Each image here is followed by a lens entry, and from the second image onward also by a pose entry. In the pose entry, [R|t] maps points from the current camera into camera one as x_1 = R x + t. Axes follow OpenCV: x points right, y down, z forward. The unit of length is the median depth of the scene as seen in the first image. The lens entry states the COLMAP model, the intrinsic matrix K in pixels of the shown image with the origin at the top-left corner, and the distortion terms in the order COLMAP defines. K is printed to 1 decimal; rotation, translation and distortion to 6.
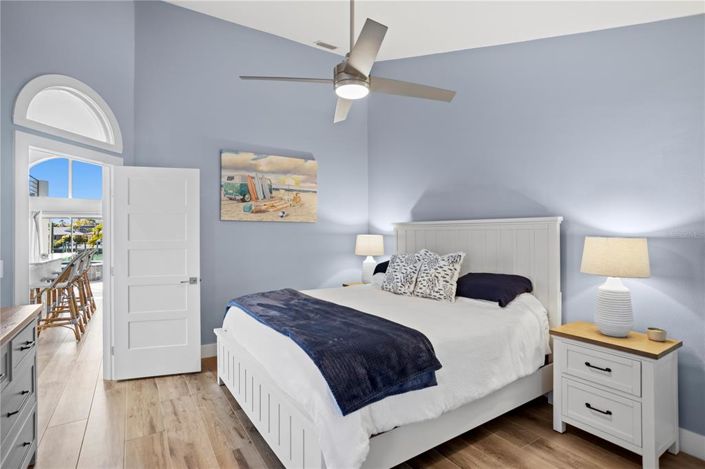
lens RADIAL K [[358.1, 0, 353.5], [0, 358.1, 233.4], [0, 0, 1]] dist [-0.007326, 0.000886]
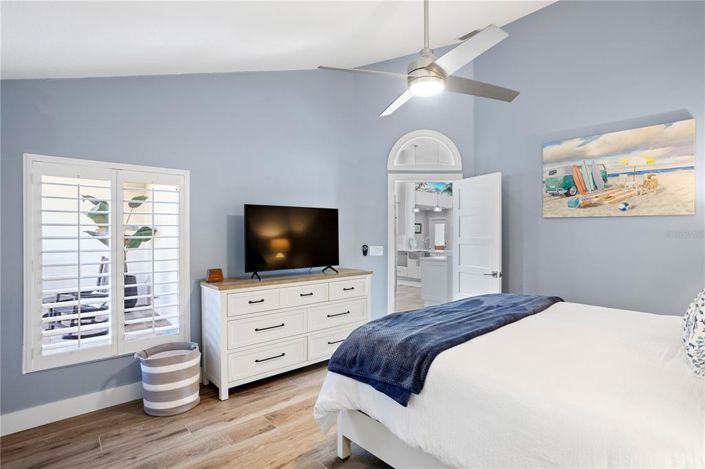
lens RADIAL K [[358.1, 0, 353.7], [0, 358.1, 232.8], [0, 0, 1]] dist [-0.007326, 0.000886]
pose [[0.158144, 0.007100, -0.987391, 0.473118], [-0.000669, 0.999975, 0.007083, -0.002706], [0.987416, -0.000460, 0.158145, 0.324965]]
